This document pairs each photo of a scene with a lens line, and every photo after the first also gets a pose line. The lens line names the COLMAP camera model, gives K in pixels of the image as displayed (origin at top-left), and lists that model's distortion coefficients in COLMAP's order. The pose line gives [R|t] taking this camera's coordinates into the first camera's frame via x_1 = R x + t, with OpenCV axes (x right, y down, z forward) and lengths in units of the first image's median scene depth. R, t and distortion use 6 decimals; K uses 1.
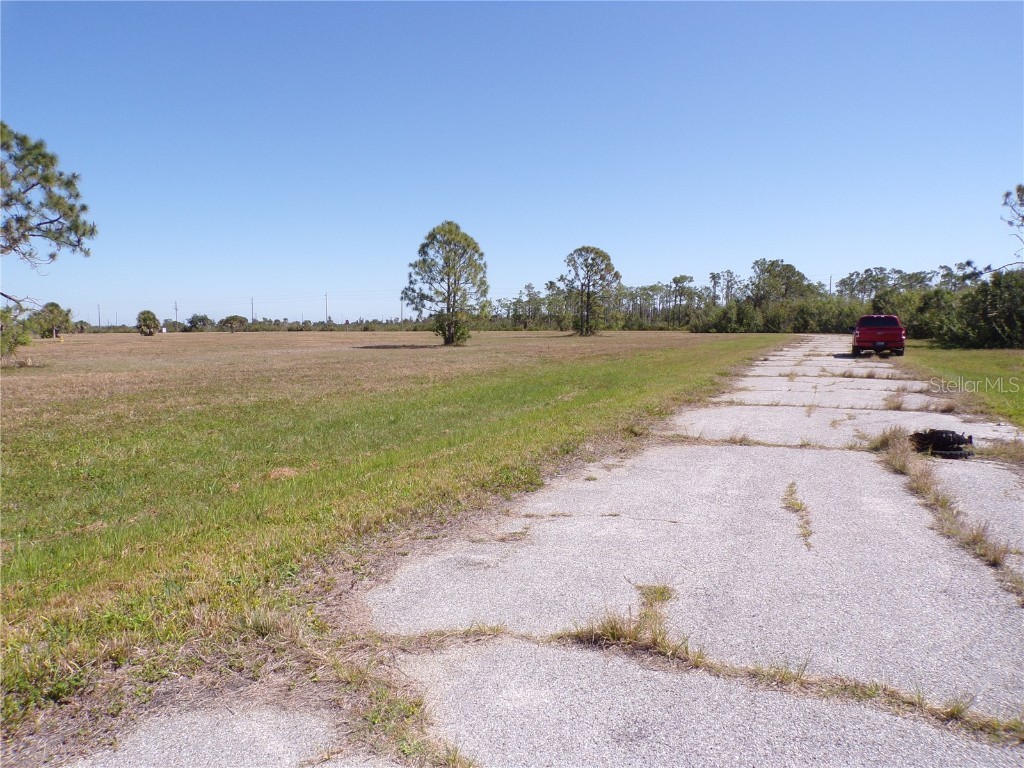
lens RADIAL K [[689.0, 0, 511.7], [0, 689.0, 395.7], [0, 0, 1]] dist [-0.008703, 0.006366]
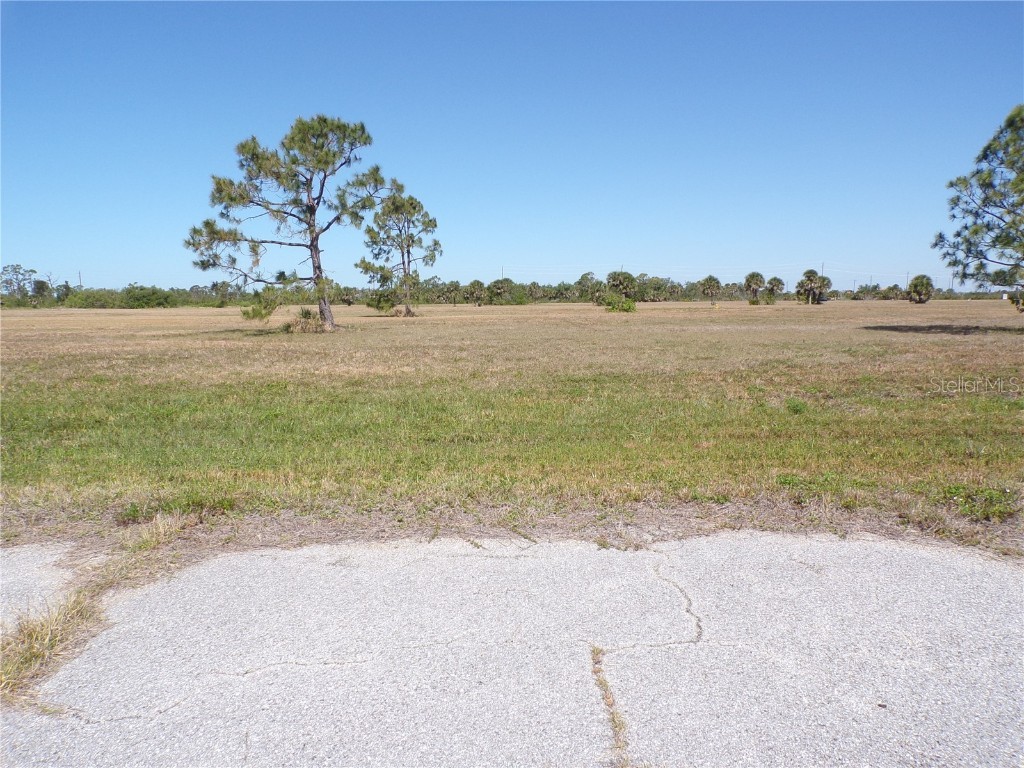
lens RADIAL K [[689.0, 0, 511.7], [0, 689.0, 395.7], [0, 0, 1]] dist [-0.008703, 0.006366]
pose [[0.404421, 0.130486, -0.905216, 0.443433], [-0.086209, 0.990802, 0.104308, -0.080257], [0.910501, 0.035854, 0.411951, 0.781117]]
